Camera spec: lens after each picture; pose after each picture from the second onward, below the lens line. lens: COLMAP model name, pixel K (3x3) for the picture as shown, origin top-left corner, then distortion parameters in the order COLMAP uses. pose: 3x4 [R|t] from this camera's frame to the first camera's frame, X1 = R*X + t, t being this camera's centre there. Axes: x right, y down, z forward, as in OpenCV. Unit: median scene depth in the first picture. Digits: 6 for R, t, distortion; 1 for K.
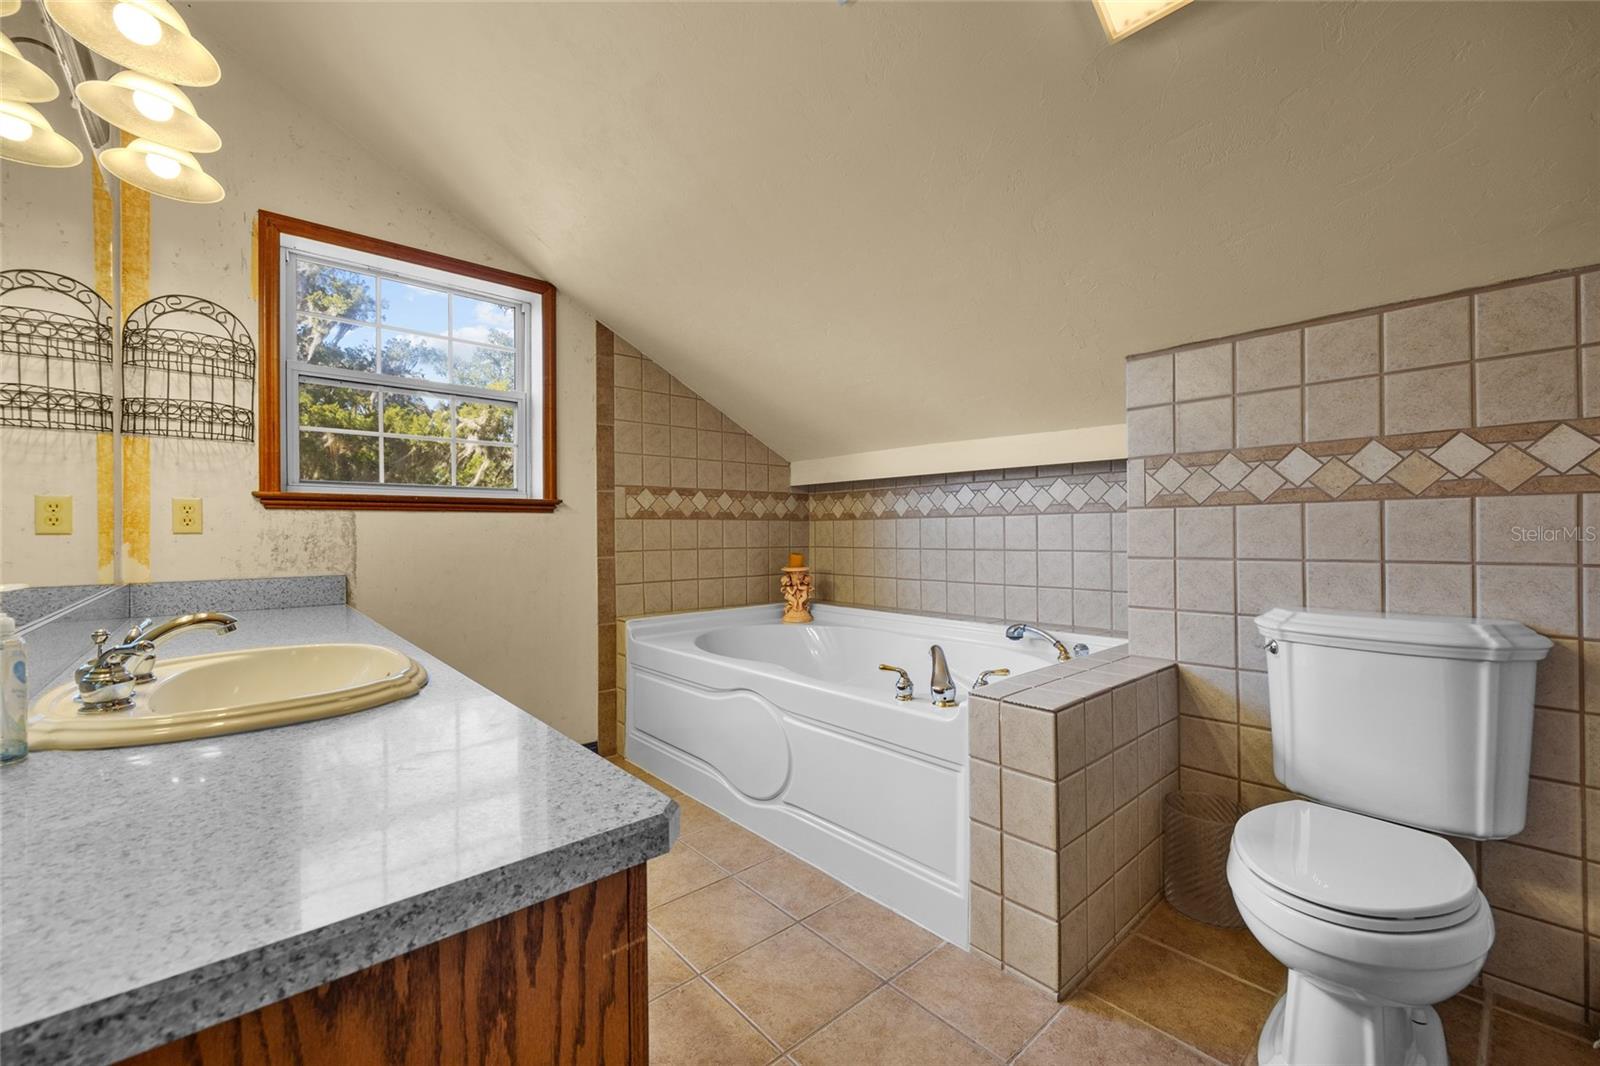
lens RADIAL K [[658.7, 0, 805.6], [0, 658.7, 532.0], [0, 0, 1]] dist [-0.003903, 0.000342]
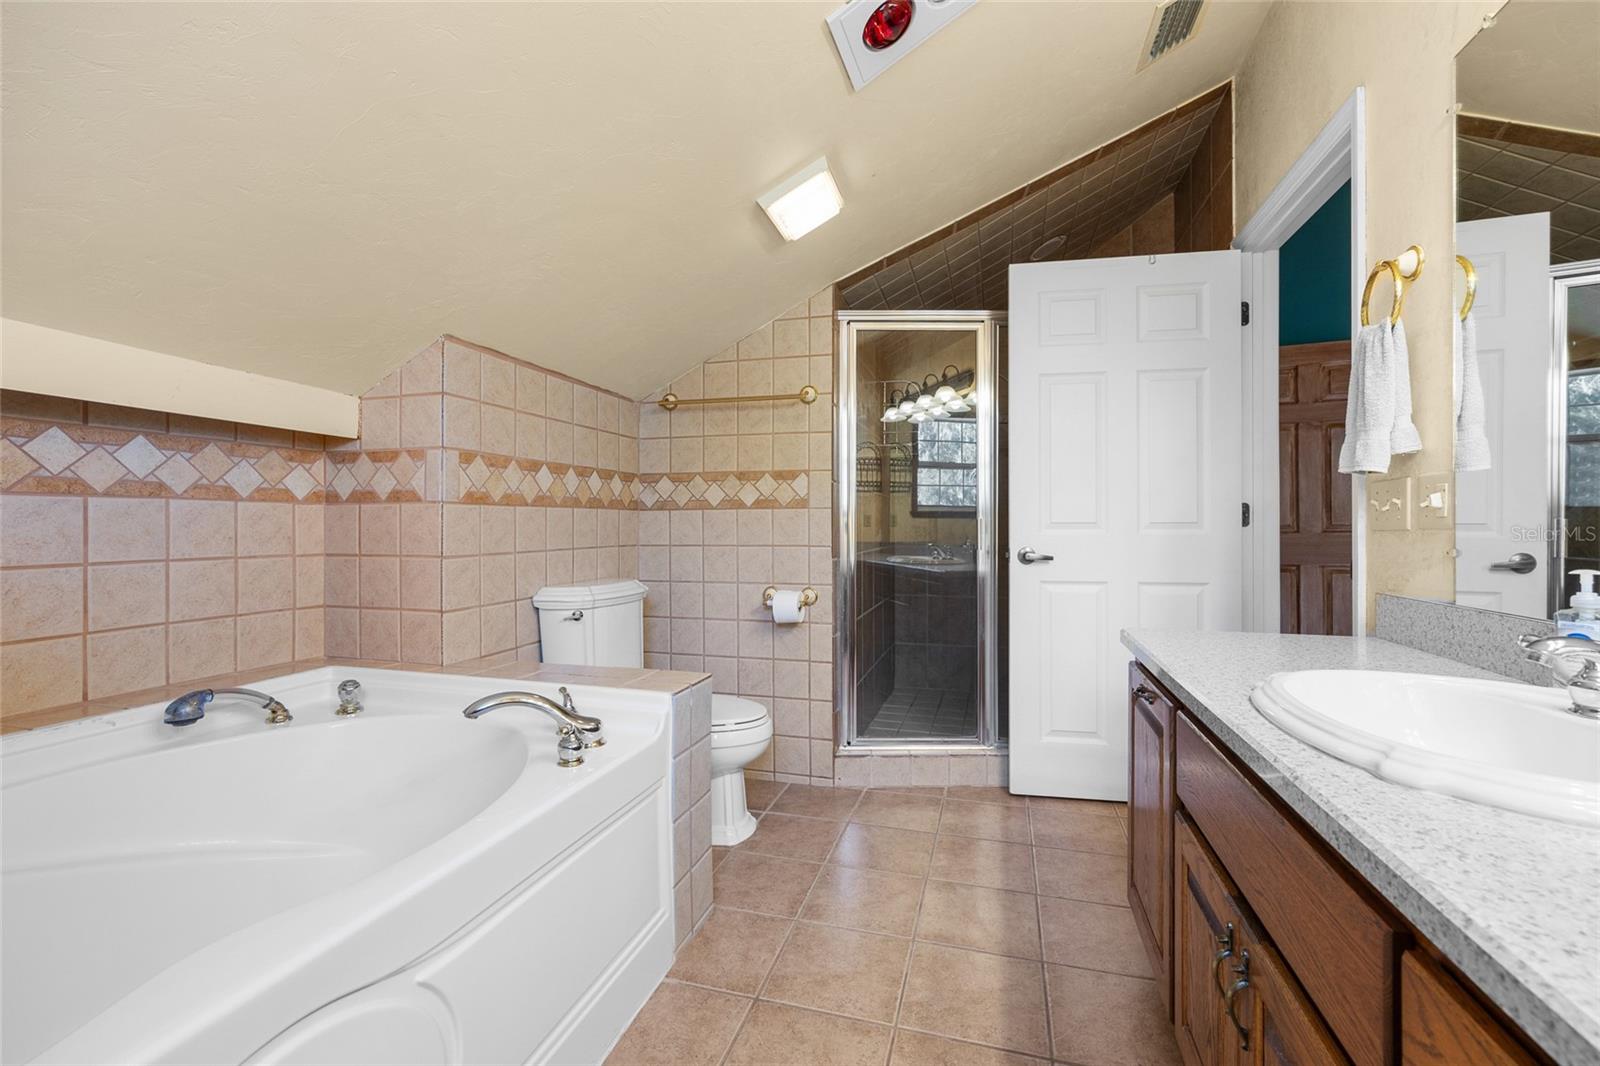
lens RADIAL K [[658.7, 0, 808.0], [0, 658.7, 527.9], [0, 0, 1]] dist [-0.003903, 0.000342]
pose [[-0.528907, -0.000519, 0.848680, -0.617263], [0.000162, 1.000000, 0.000713, -0.003191], [-0.848680, 0.000514, -0.528907, 1.217093]]
